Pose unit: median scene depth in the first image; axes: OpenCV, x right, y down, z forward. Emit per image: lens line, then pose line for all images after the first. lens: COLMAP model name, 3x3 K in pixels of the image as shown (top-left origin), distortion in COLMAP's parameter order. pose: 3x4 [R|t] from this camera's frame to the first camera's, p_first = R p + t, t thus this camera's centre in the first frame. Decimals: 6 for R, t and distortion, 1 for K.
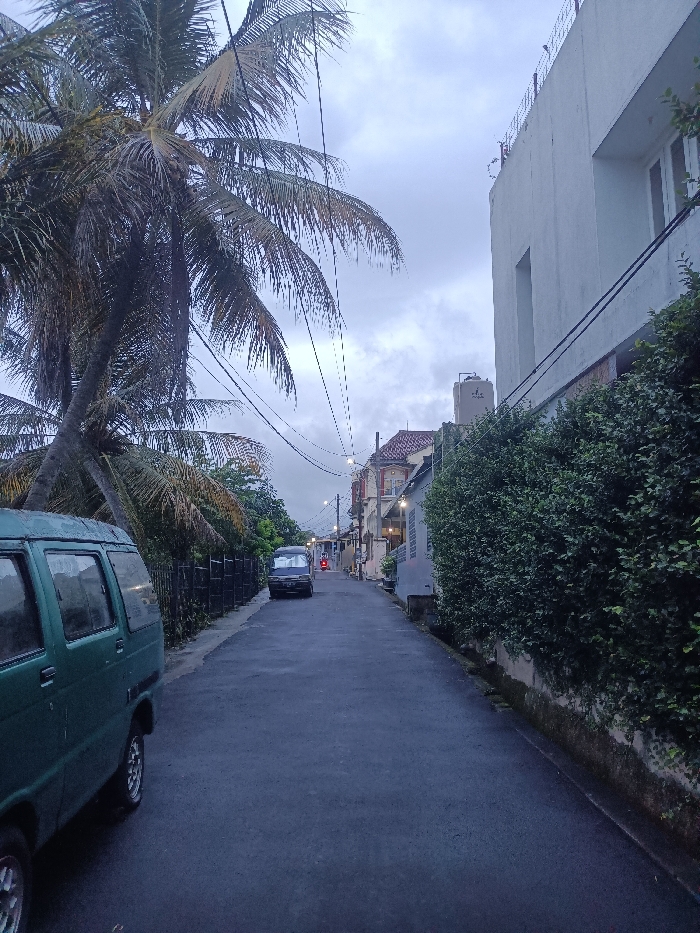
lens RADIAL K [[674.4, 0, 350.0], [0, 674.4, 466.5], [0, 0, 1]] dist [0.003246, 0.001775]
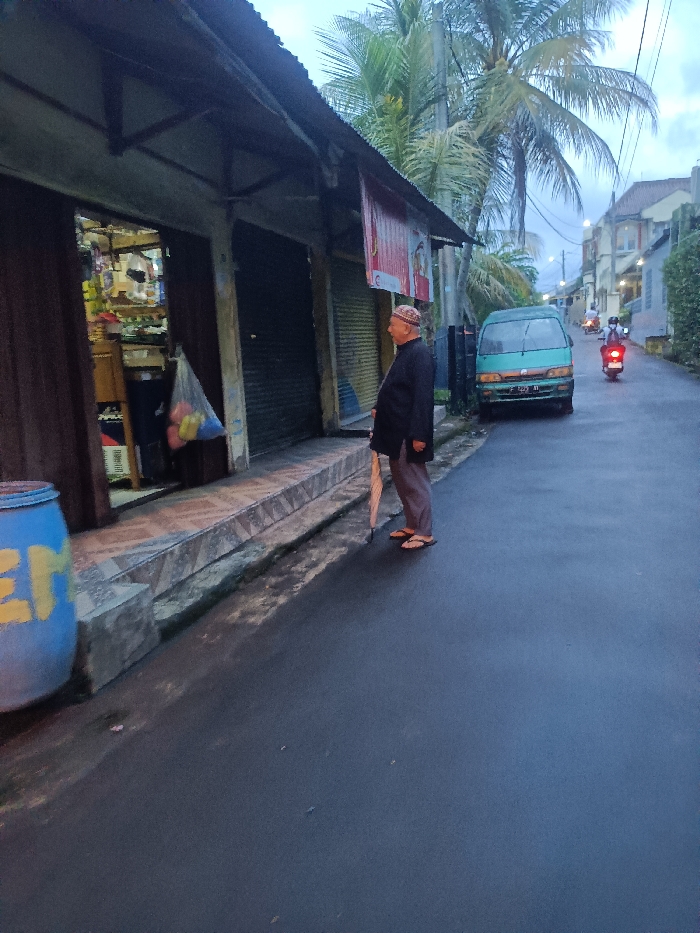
lens RADIAL K [[674.4, 0, 350.0], [0, 674.4, 466.5], [0, 0, 1]] dist [0.003246, 0.001775]
pose [[0.953611, -0.001435, -0.301040, -0.037507], [0.104820, 0.938996, 0.327564, -0.037589], [0.282205, -0.343924, 0.895587, -0.247644]]
